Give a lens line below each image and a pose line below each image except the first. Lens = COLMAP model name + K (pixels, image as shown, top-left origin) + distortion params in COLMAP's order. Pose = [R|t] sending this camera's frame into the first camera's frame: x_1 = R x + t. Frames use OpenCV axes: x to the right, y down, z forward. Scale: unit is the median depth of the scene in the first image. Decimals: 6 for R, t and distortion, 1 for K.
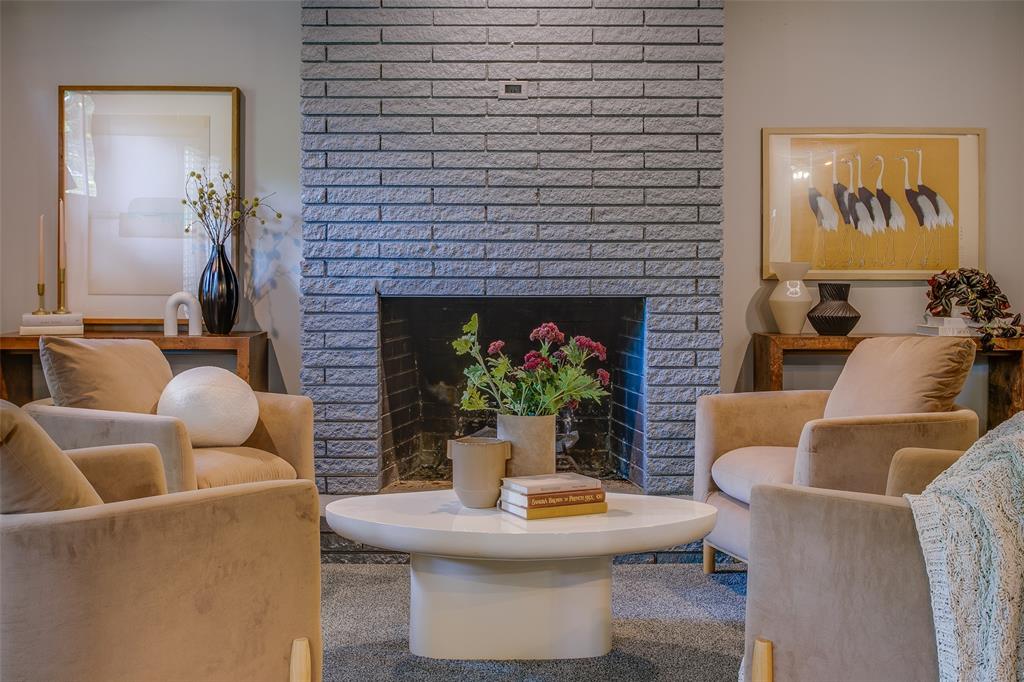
lens RADIAL K [[1214.1, 0, 512.8], [0, 1214.1, 260.8], [0, 0, 1]] dist [-0.017077, 0.001092]
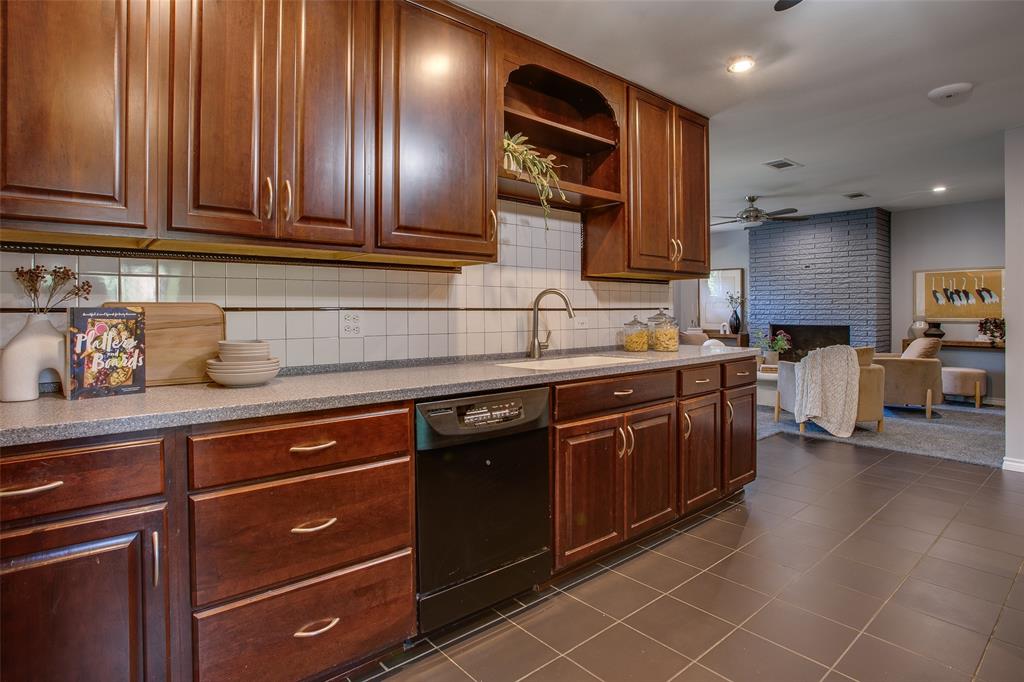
lens RADIAL K [[528.7, 0, 495.8], [0, 528.7, 314.9], [0, 0, 1]] dist [-0.062455, 0.029107]
pose [[0.647270, 0.001586, -0.762259, 0.569819], [0.004953, 0.999968, 0.006286, -0.014110], [0.762245, -0.007845, 0.647241, -0.688956]]
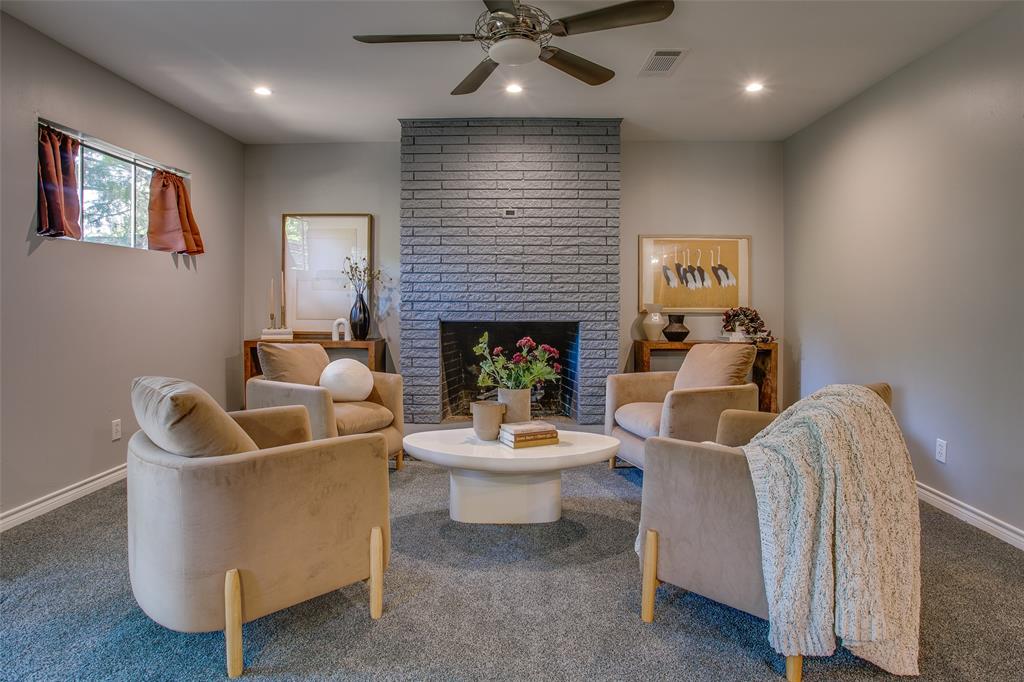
lens RADIAL K [[555.5, 0, 507.0], [0, 555.5, 302.6], [0, 0, 1]] dist [-0.104080, 0.058101]
pose [[0.999874, 0.001903, -0.015762, 0.009251], [-0.001890, 0.999998, 0.000854, -0.000801], [0.015763, -0.000824, 0.999875, 0.126139]]
